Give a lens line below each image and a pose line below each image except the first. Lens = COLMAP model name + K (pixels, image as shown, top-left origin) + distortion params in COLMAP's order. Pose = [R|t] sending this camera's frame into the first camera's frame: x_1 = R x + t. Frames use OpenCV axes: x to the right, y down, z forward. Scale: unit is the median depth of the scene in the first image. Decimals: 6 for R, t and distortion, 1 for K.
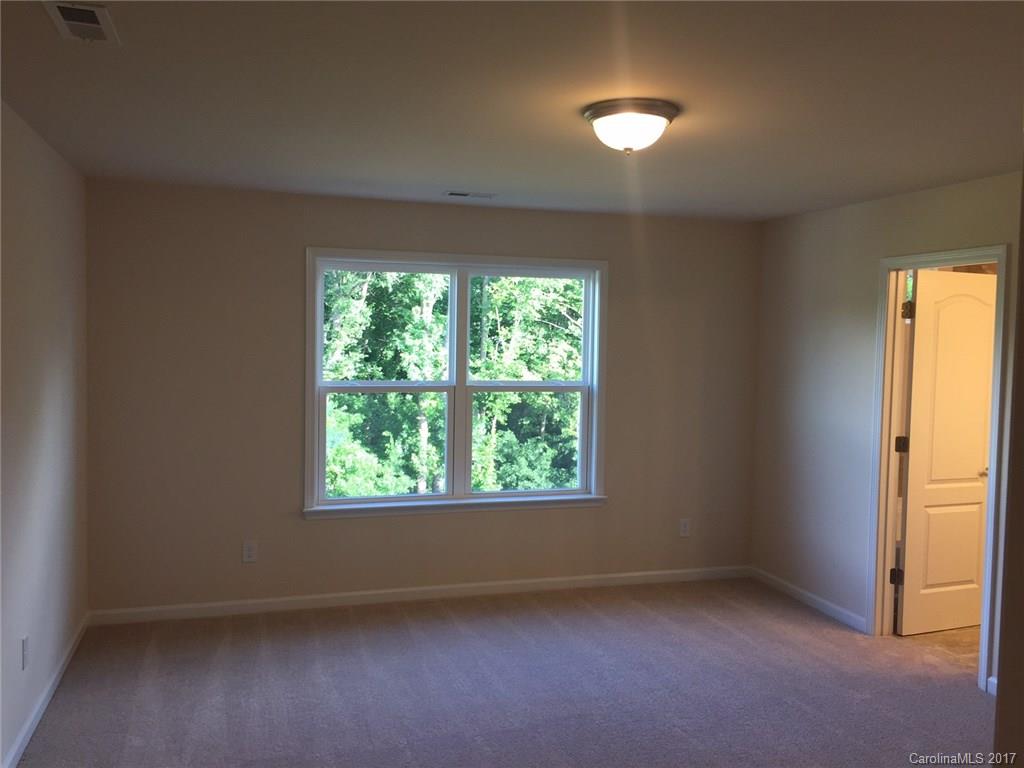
lens RADIAL K [[865.3, 0, 512.0], [0, 865.3, 384.0], [0, 0, 1]] dist [0.031340, -0.007239]
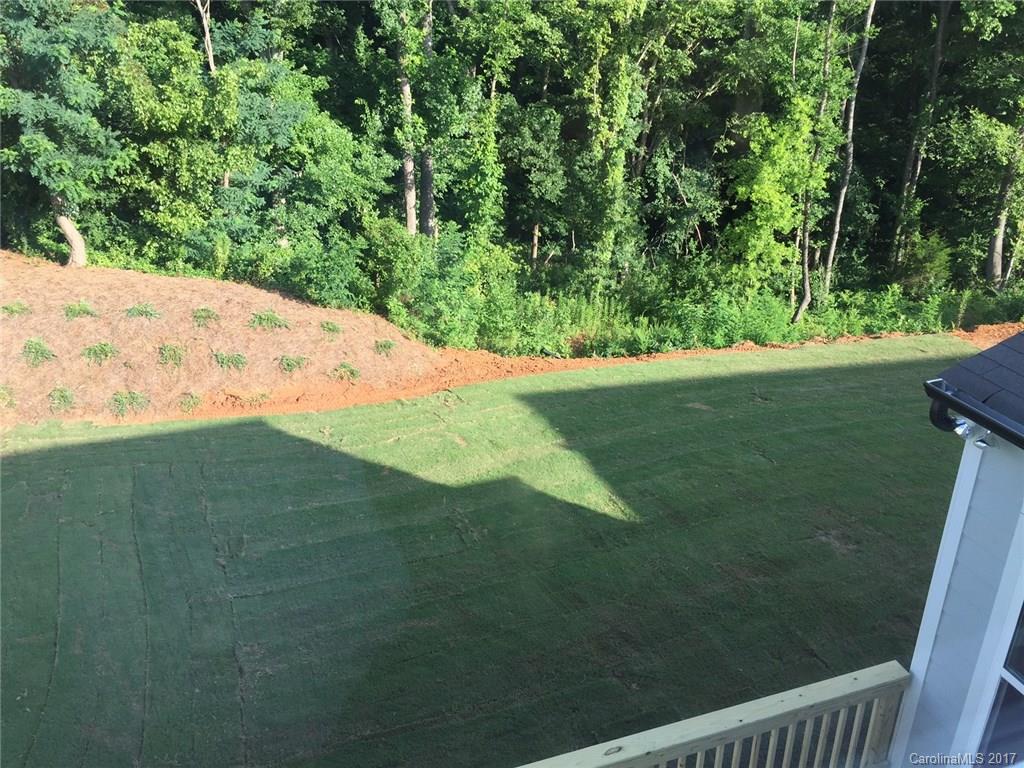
lens RADIAL K [[872.9, 0, 512.0], [0, 872.9, 384.0], [0, 0, 1]] dist [0.056958, -0.009478]
pose [[0.999355, -0.029242, 0.020846, -0.028117], [0.019227, 0.925947, 0.377163, -0.005133], [-0.030332, -0.376519, 0.925912, 0.135392]]
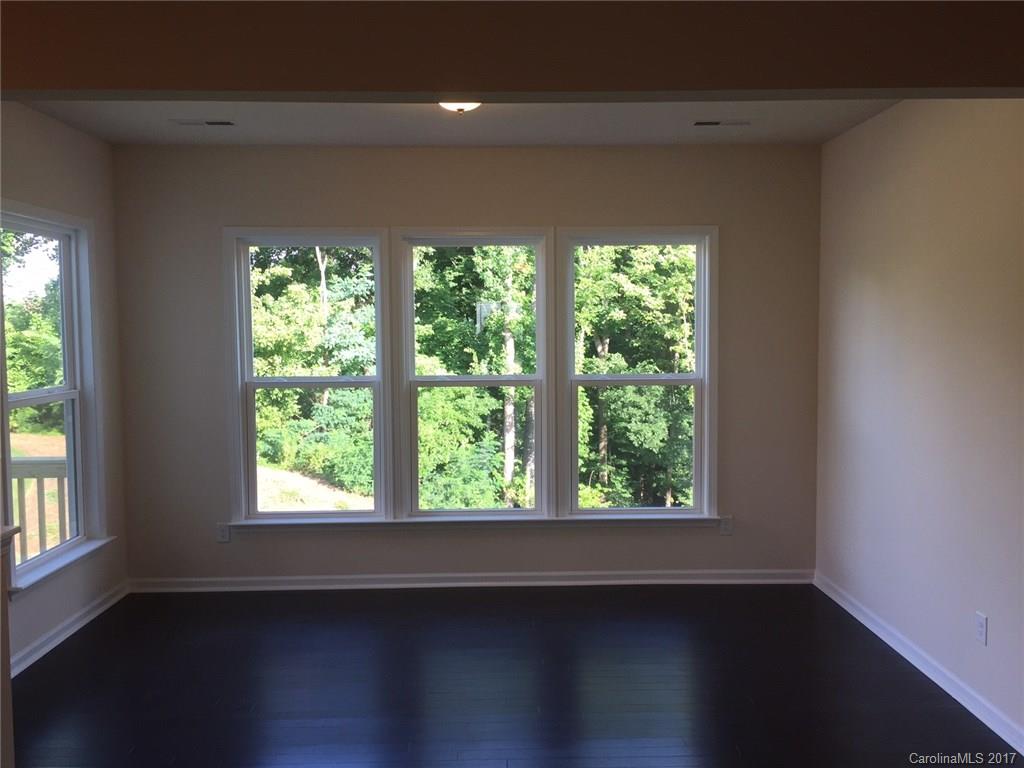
lens RADIAL K [[872.9, 0, 512.0], [0, 872.9, 384.0], [0, 0, 1]] dist [0.056958, -0.009478]
pose [[0.962456, -0.005397, -0.271383, 0.149464], [0.009268, 0.999873, 0.012985, 0.080452], [0.271279, -0.015013, 0.962384, 0.120484]]
